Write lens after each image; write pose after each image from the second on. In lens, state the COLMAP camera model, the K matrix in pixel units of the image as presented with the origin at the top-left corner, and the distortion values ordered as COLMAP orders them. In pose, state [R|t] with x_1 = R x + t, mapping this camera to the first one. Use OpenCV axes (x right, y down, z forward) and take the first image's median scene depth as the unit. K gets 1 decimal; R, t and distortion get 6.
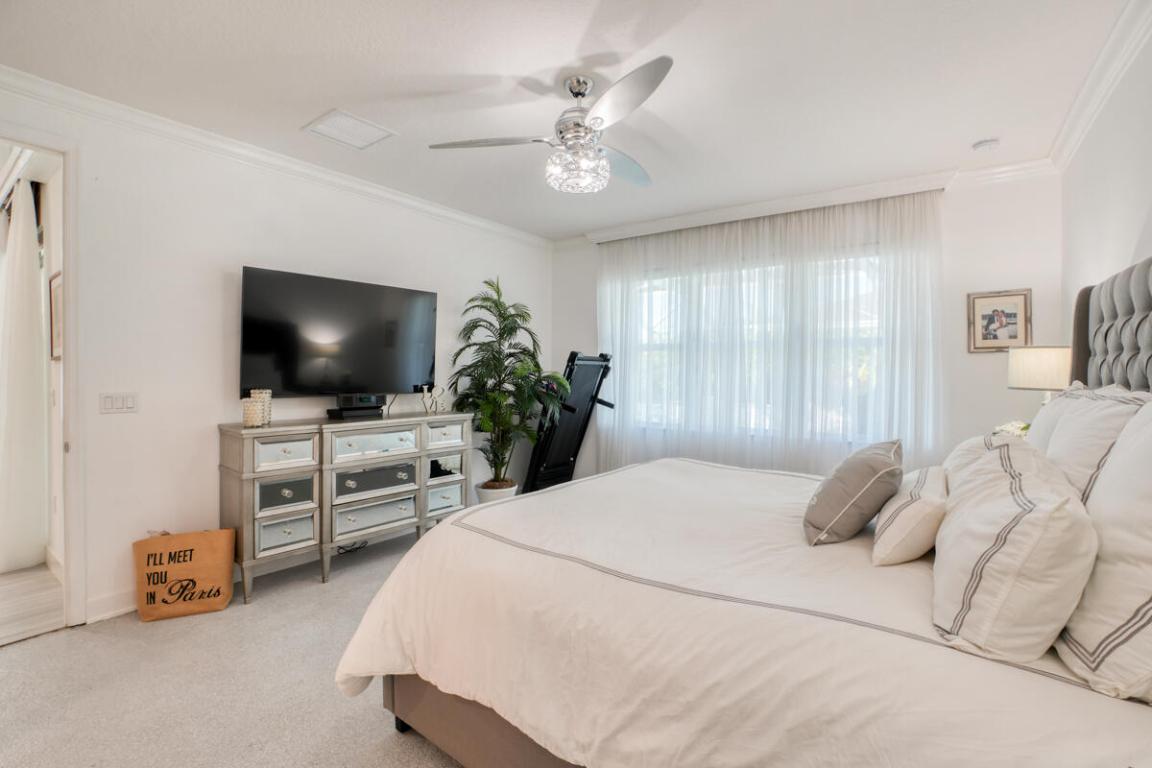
lens RADIAL K [[521.7, 0, 570.6], [0, 521.7, 383.3], [0, 0, 1]] dist [-0.061817, 0.020583]
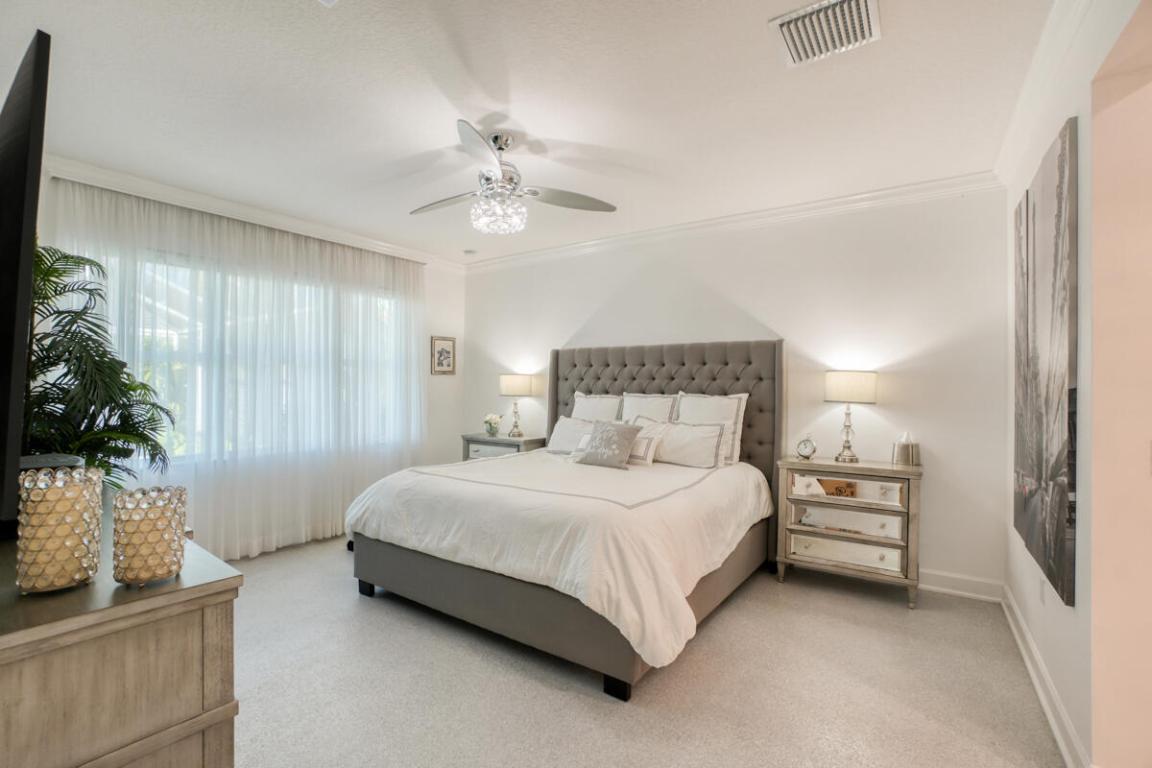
lens RADIAL K [[521.7, 0, 569.7], [0, 521.7, 382.2], [0, 0, 1]] dist [-0.061817, 0.020583]
pose [[-0.046790, -0.002343, 0.998902, -0.823655], [0.023485, 0.999718, 0.003445, -0.032602], [-0.998629, 0.023620, -0.046722, 0.662712]]
